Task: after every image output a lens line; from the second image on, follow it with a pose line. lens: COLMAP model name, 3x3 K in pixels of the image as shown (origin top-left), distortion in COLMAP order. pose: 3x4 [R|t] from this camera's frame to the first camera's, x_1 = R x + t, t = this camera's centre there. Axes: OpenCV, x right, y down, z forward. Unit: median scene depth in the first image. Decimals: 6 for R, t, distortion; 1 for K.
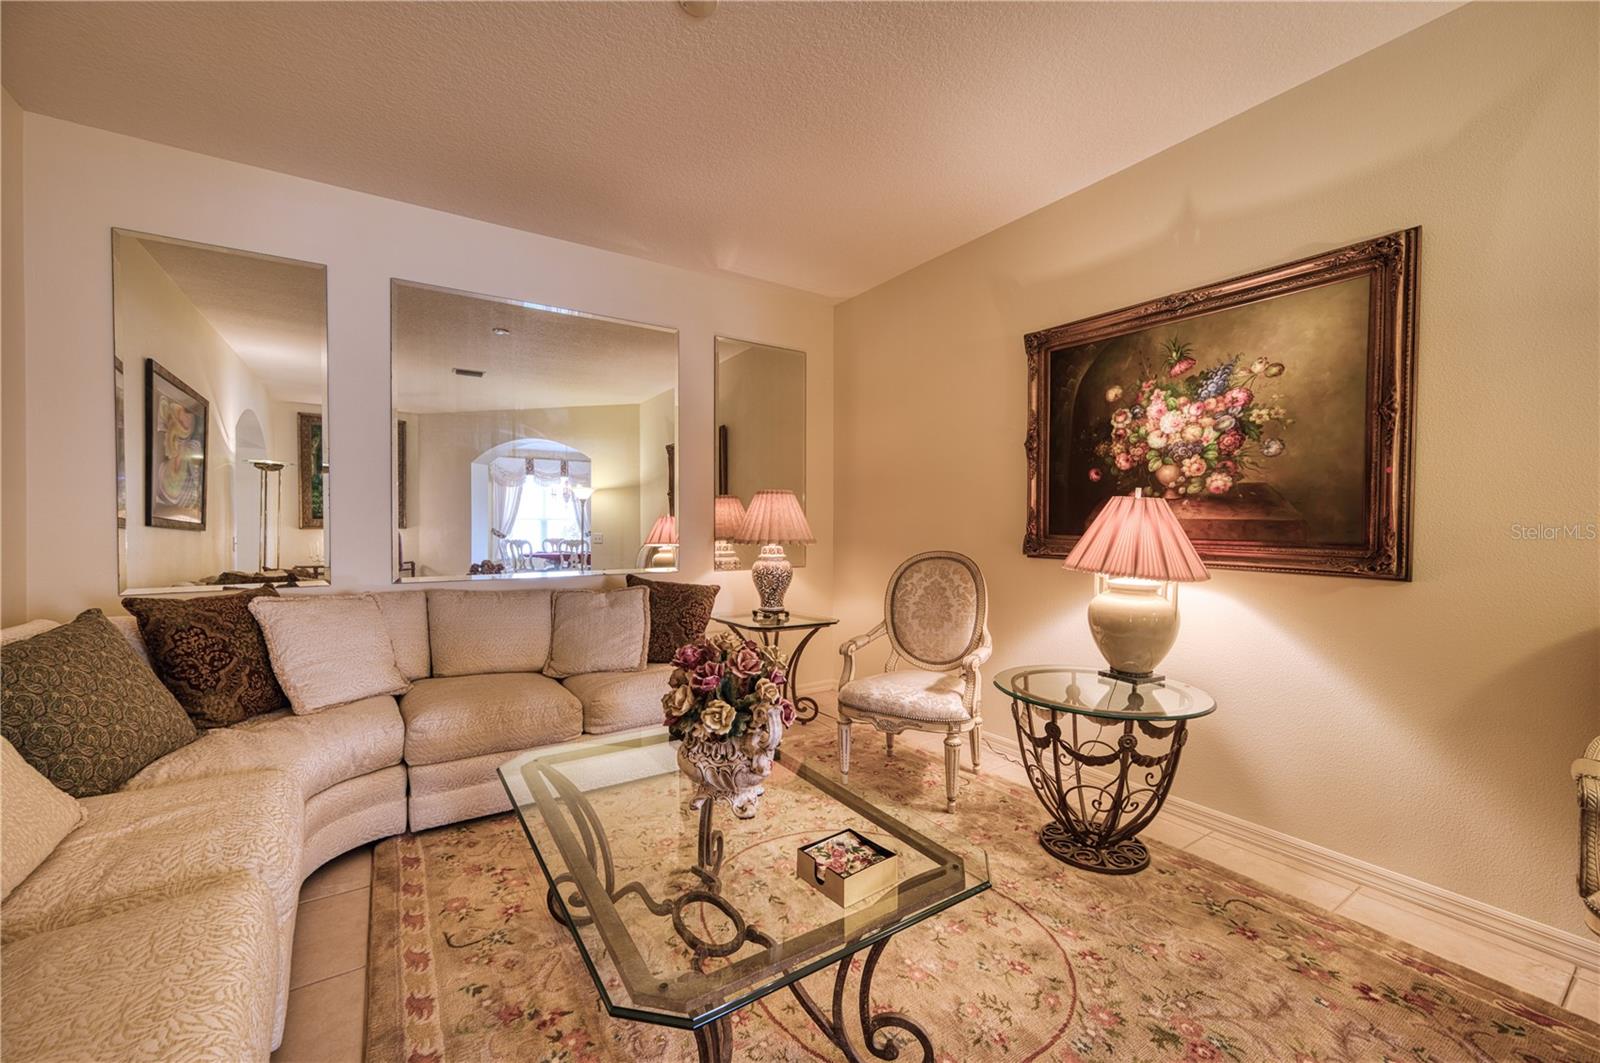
lens RADIAL K [[632.6, 0, 797.8], [0, 632.6, 532.2], [0, 0, 1]] dist [-0.012479, 0.006021]
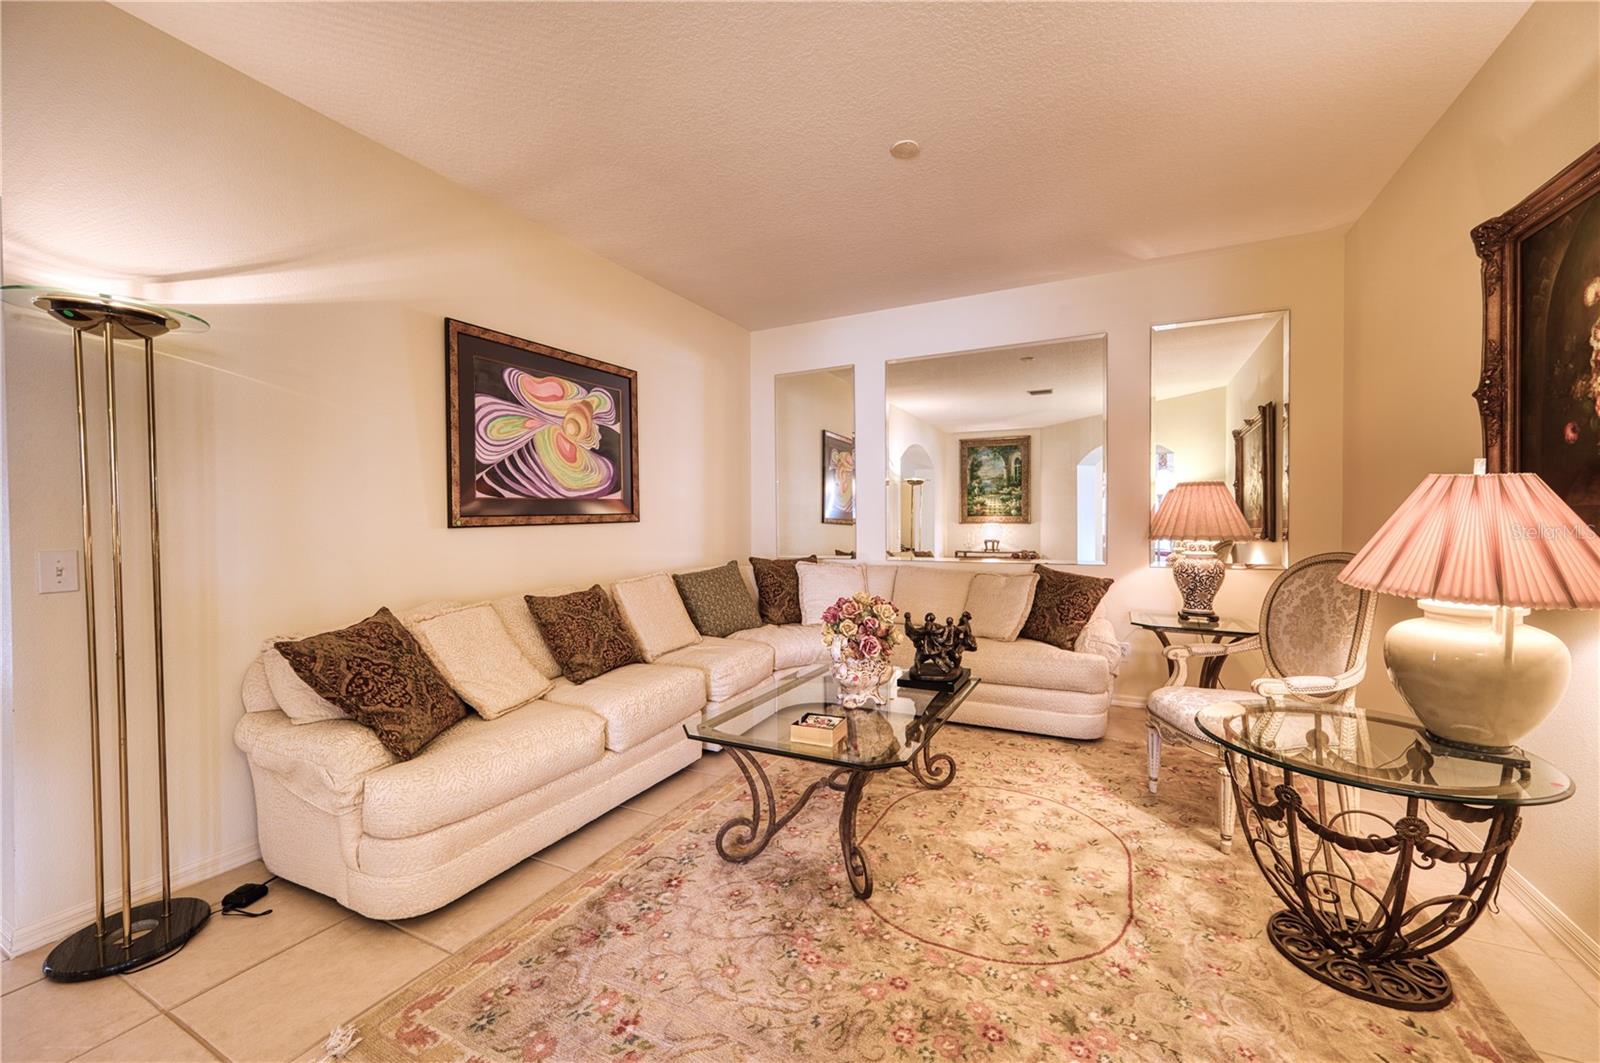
lens RADIAL K [[632.6, 0, 797.8], [0, 632.6, 532.2], [0, 0, 1]] dist [-0.012479, 0.006021]
pose [[0.487648, 0.008694, -0.872997, 0.632005], [-0.003110, 0.999961, 0.008221, 0.001374], [0.873035, -0.001294, 0.487657, 0.064520]]
